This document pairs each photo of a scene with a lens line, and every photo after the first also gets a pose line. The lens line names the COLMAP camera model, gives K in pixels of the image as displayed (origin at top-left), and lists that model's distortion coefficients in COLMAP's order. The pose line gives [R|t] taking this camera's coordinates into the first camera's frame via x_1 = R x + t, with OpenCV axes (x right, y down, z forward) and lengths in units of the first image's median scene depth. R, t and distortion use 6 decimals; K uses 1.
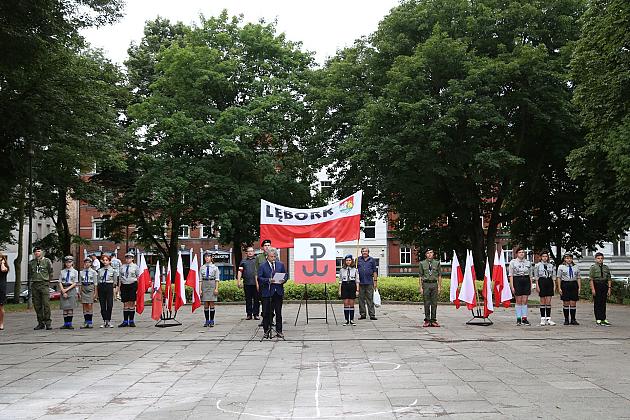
lens RADIAL K [[747.1, 0, 313.2], [0, 747.1, 211.4], [0, 0, 1]] dist [0.107287, 0.016780]
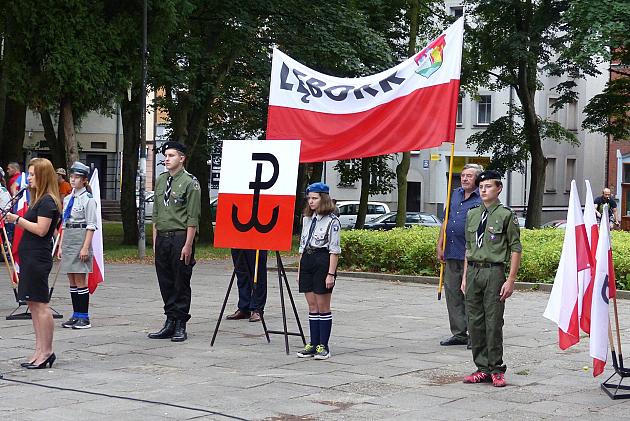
lens RADIAL K [[1472.6, 0, 334.9], [0, 1472.6, 162.9], [0, 0, 1]] dist [0.034823, -0.267241]
pose [[0.810814, 0.028030, -0.584633, 0.484158], [0.007517, 0.998272, 0.058287, 0.000917], [0.585256, -0.051654, 0.809202, 0.343141]]
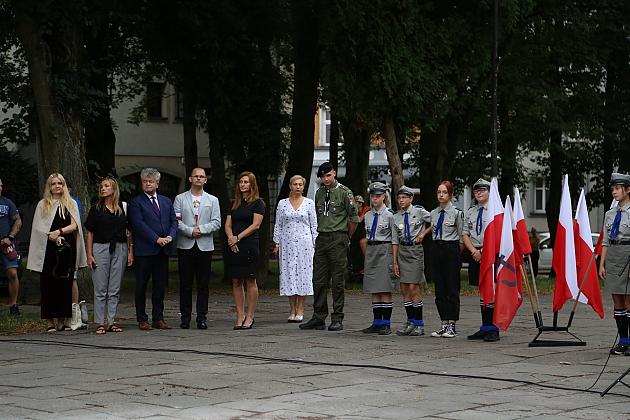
lens RADIAL K [[1748.0, 0, 315.0], [0, 1748.0, 210.0], [0, 0, 1]] dist [0.622694, 0.167357]
pose [[0.771804, 0.019216, -0.635570, 0.339373], [0.029734, 0.997359, 0.066261, 0.001336], [0.635164, -0.070039, 0.769195, 0.117354]]
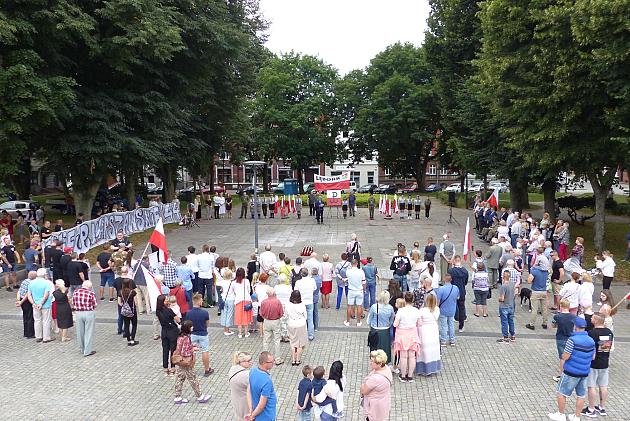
lens RADIAL K [[509.1, 0, 315.0], [0, 509.1, 210.5], [0, 0, 1]] dist [-0.010458, 0.001105]
pose [[0.998706, 0.008924, -0.050069, 0.028275], [-0.000139, 0.984961, 0.172779, -0.224138], [0.050858, -0.172549, 0.983687, -0.969916]]
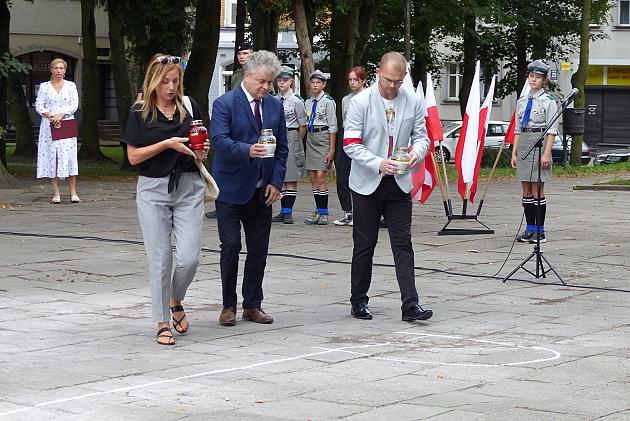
lens RADIAL K [[1859.5, 0, 315.0], [0, 1859.5, 210.5], [0, 0, 1]] dist [0.067931, -0.105459]
pose [[0.803566, 0.065471, -0.591604, 0.355983], [0.014188, 0.991543, 0.129003, -0.000263], [0.595047, -0.112056, 0.795841, 0.093450]]
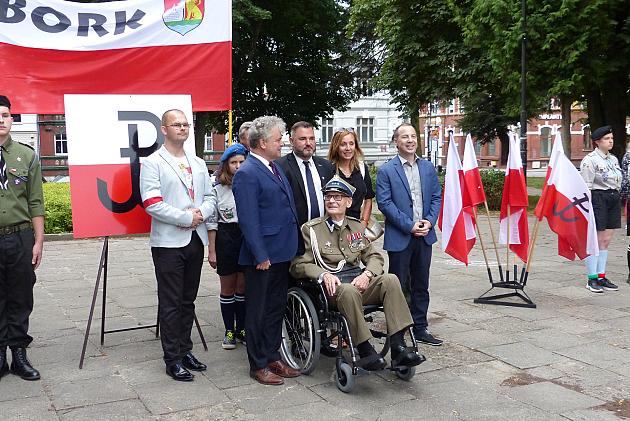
lens RADIAL K [[749.2, 0, 305.8], [0, 749.2, 210.6], [0, 0, 1]] dist [-0.050666, -0.009047]
pose [[0.884191, -0.044120, 0.465037, -0.078691], [-0.025257, 0.989558, 0.141905, 0.035983], [-0.466442, -0.137217, 0.873844, 0.639104]]
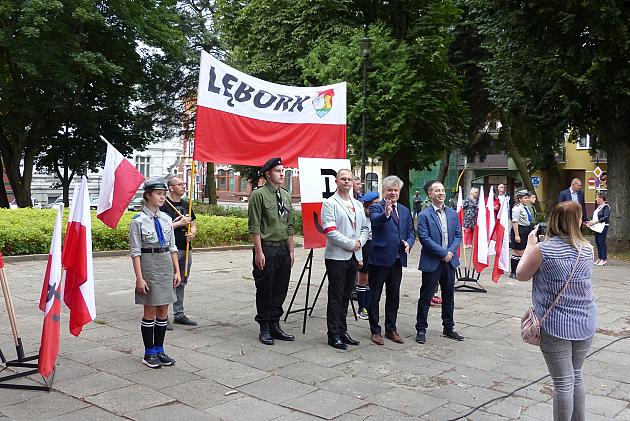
lens RADIAL K [[646.2, 0, 315.0], [0, 646.2, 210.5], [0, 0, 1]] dist [-0.061638, 0.001235]
pose [[0.634691, -0.013827, 0.772642, -0.310346], [-0.076585, 0.993792, 0.080696, 0.034501], [-0.768961, -0.110389, 0.629692, 0.695979]]
